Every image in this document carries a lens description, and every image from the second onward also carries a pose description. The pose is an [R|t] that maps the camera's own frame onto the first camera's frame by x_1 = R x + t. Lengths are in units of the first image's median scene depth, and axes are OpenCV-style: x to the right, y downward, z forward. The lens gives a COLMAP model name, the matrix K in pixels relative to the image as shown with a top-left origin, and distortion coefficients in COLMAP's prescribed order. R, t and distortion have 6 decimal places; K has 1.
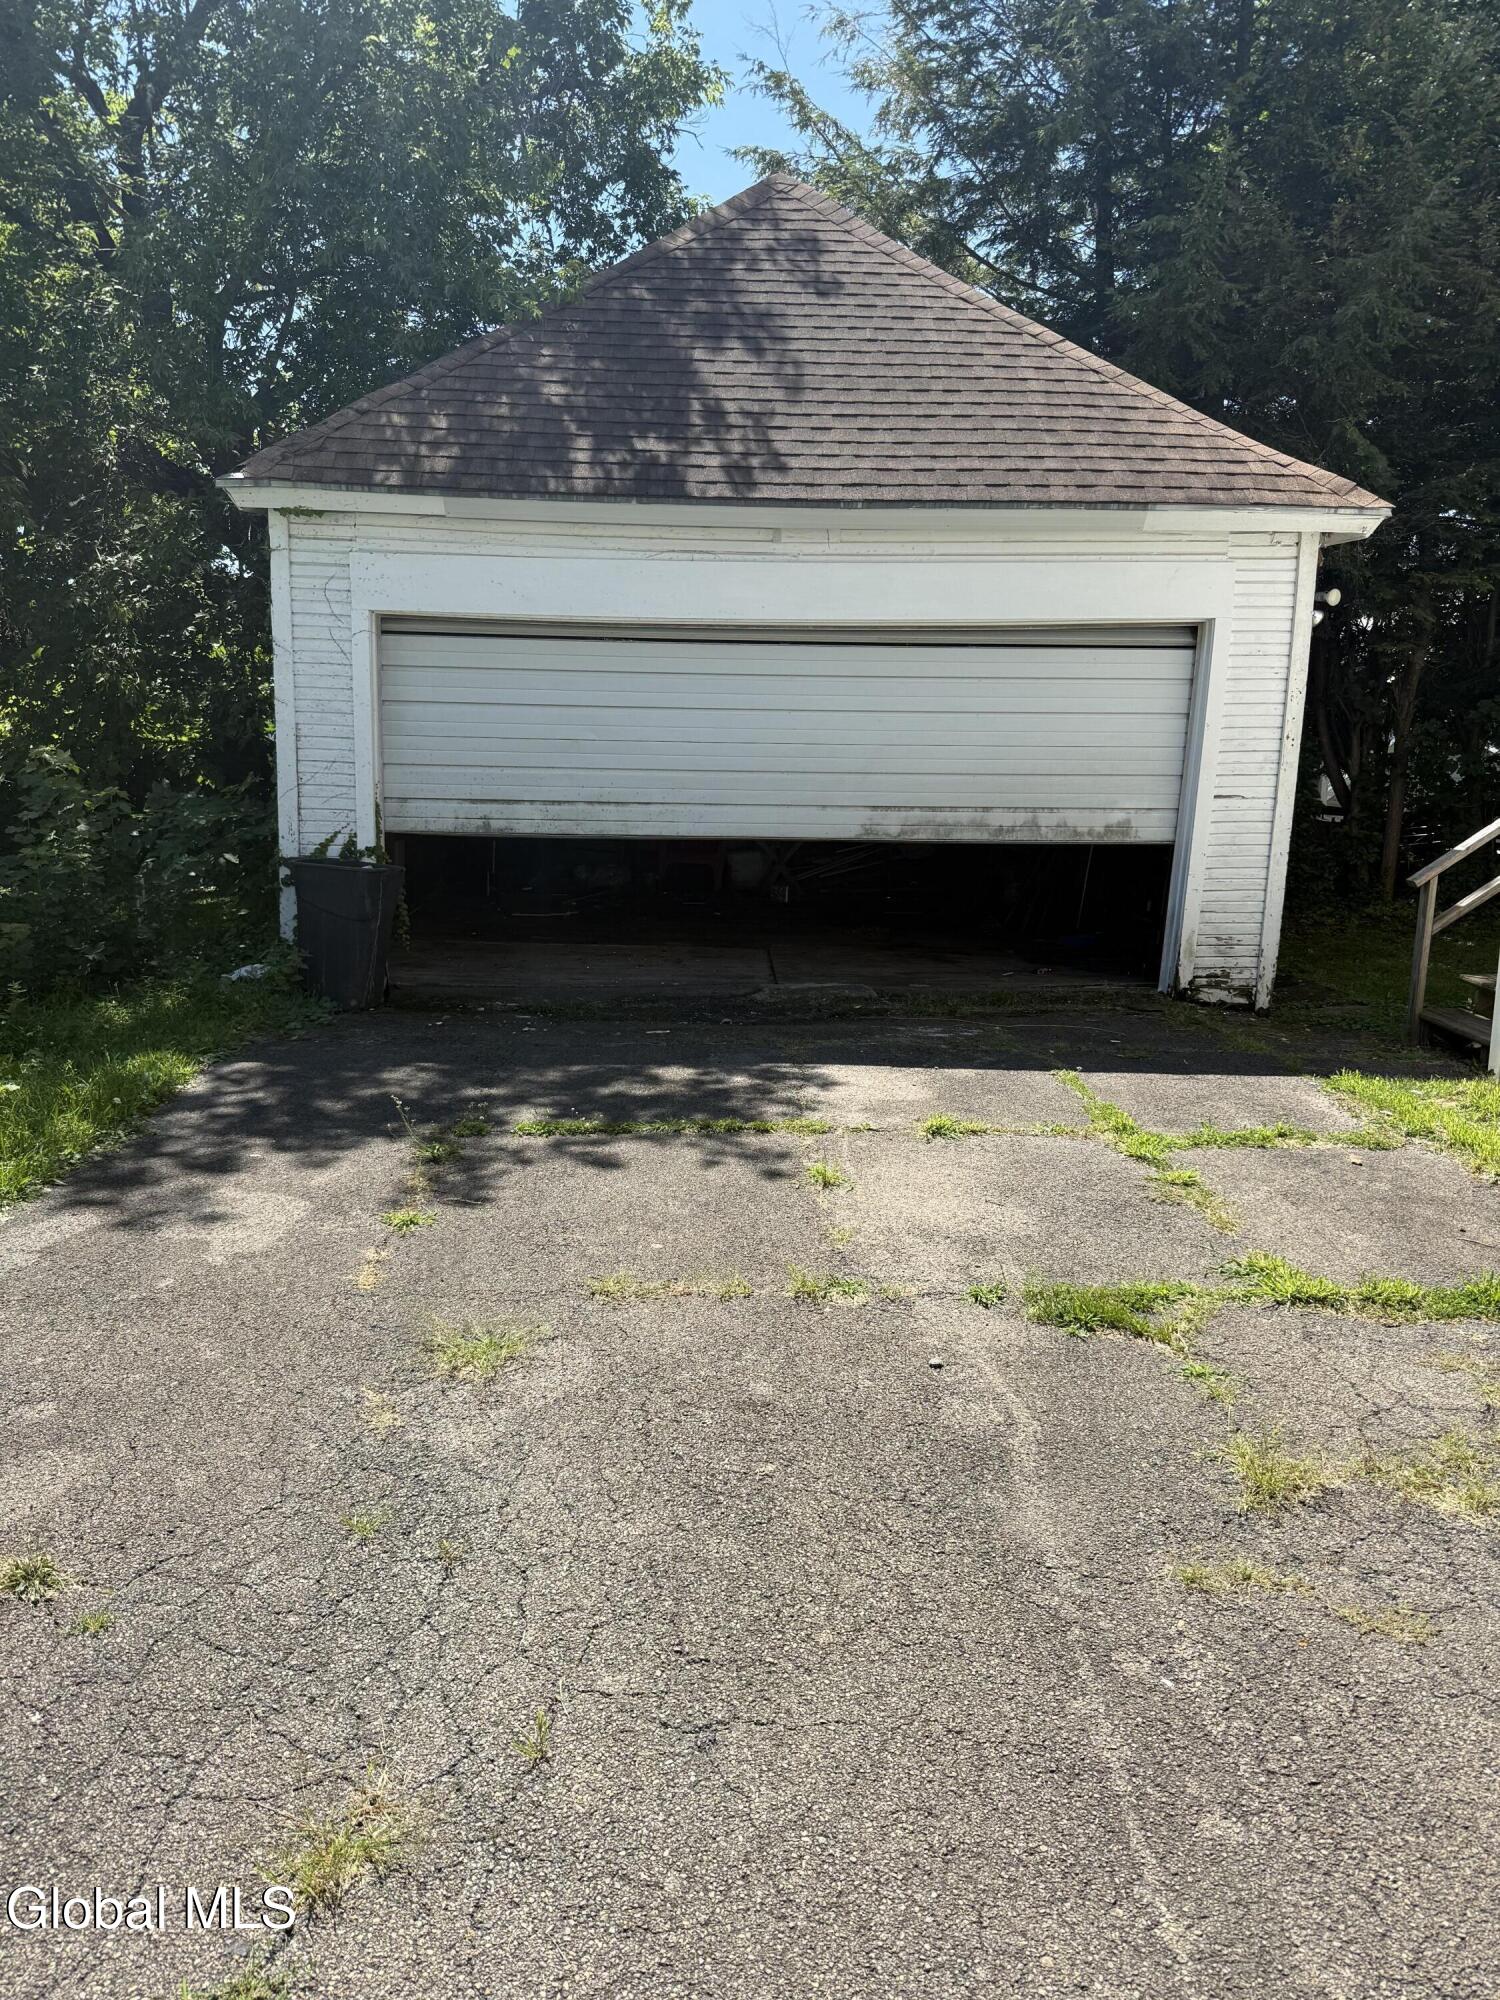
lens RADIAL K [[1395.0, 0, 749.5], [0, 1395.0, 1002.2], [0, 0, 1]] dist [0.001948, 0.000186]
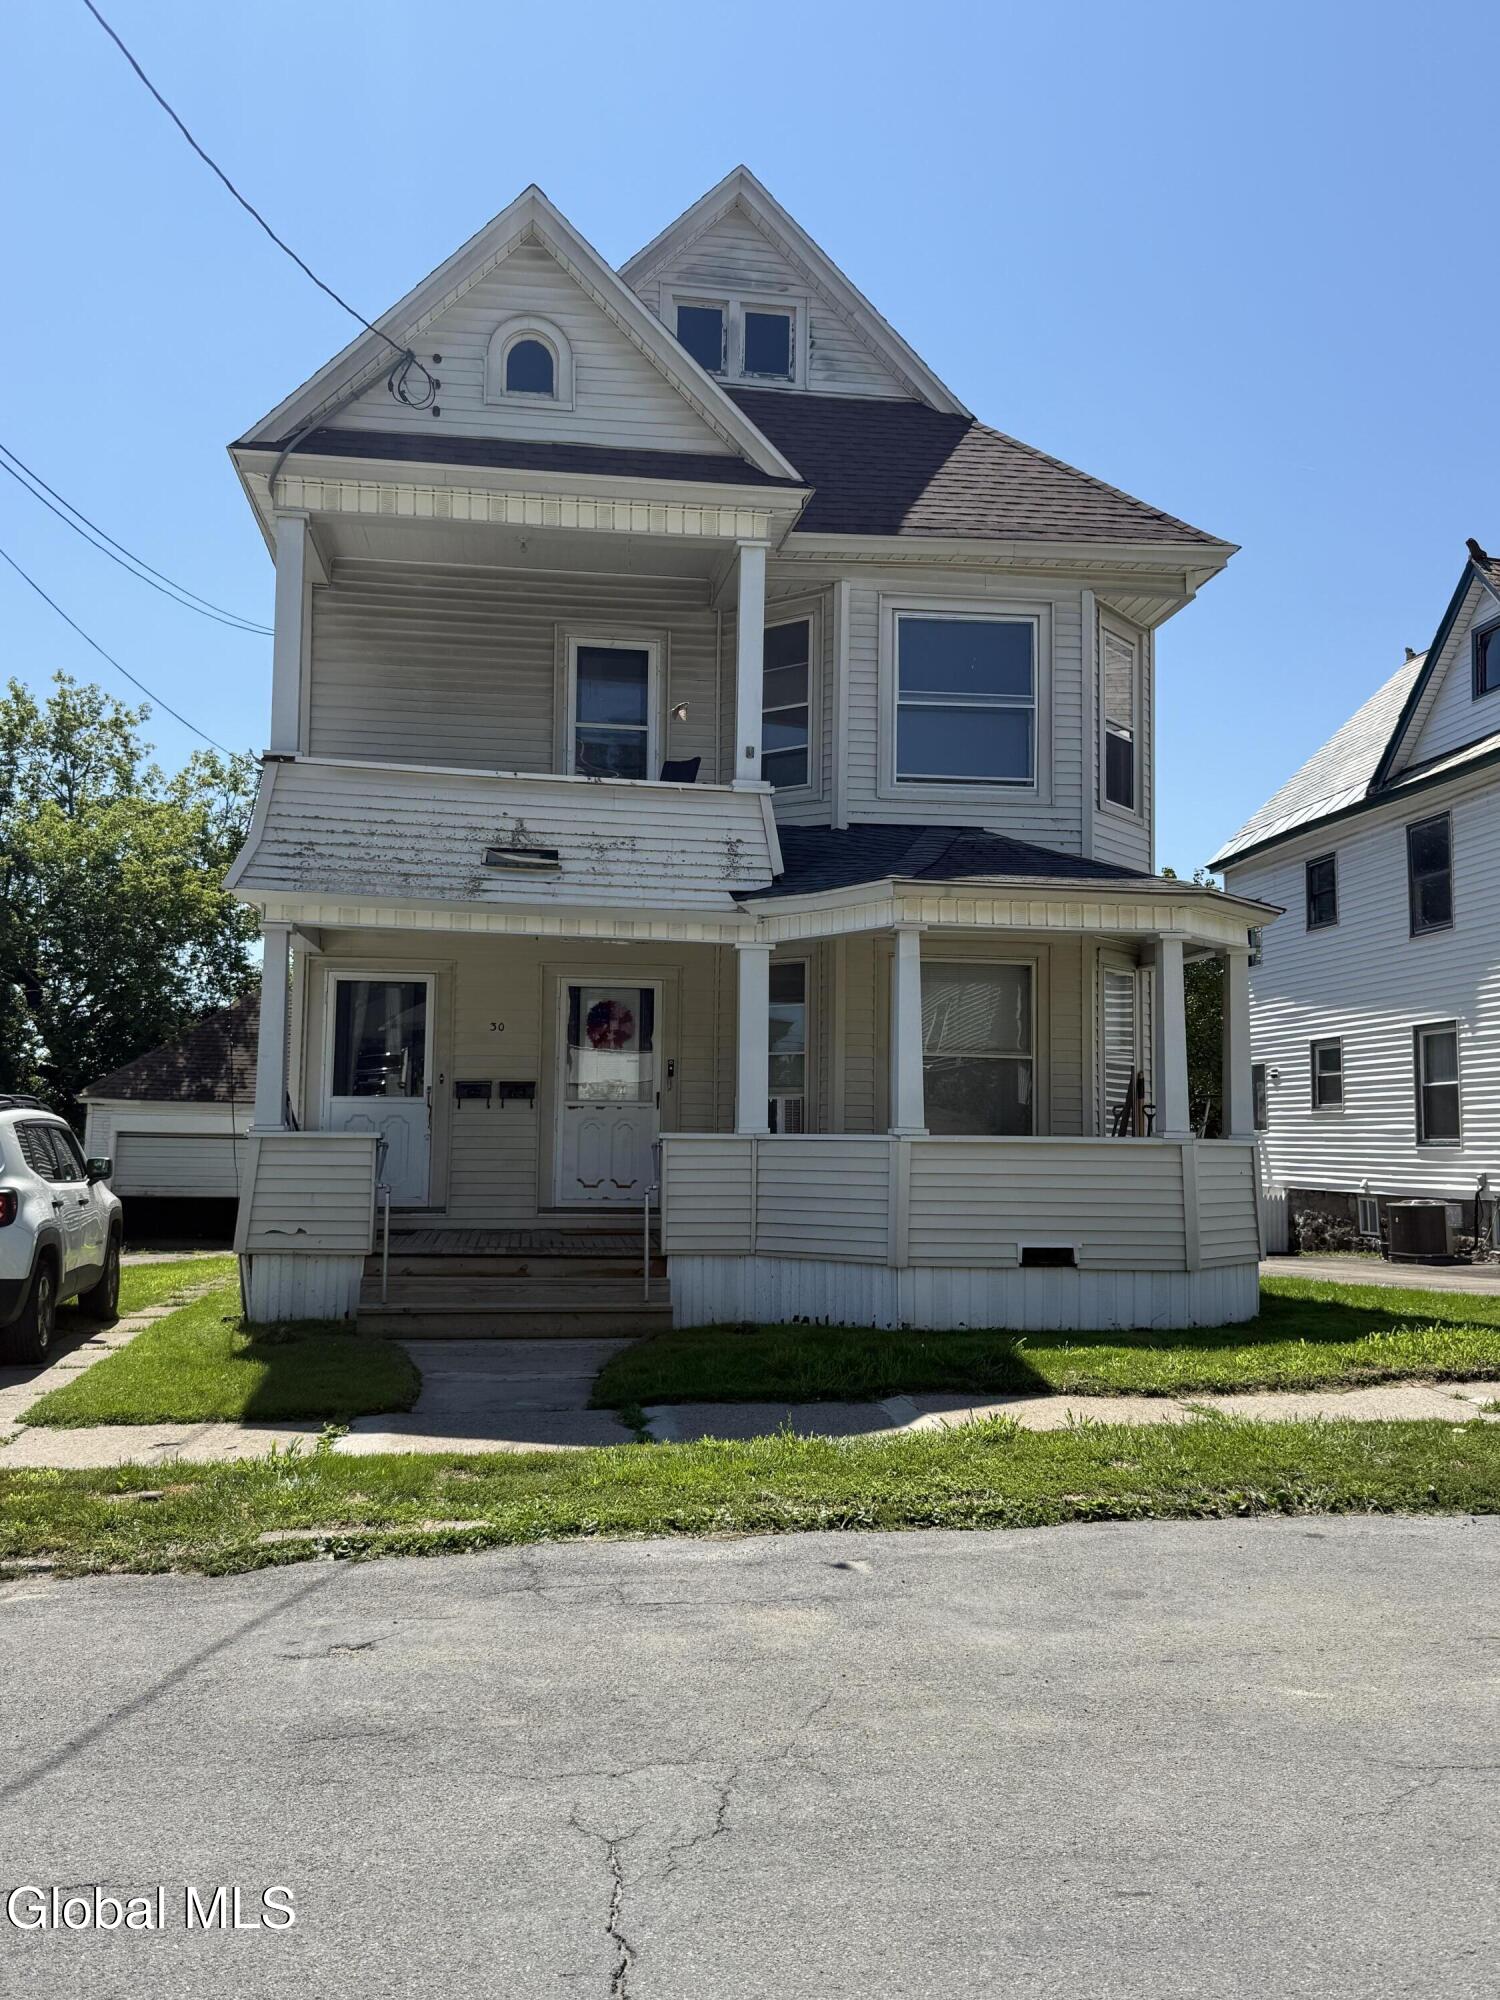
lens RADIAL K [[1731.5, 0, 753.6], [0, 1731.5, 997.1], [0, 0, 1]] dist [0.004692, 0.001151]
pose [[0.997026, 0.007767, 0.076671, 0.930350], [0.014488, 0.958274, -0.285484, 0.621606], [-0.075690, 0.285746, 0.955312, -3.167821]]
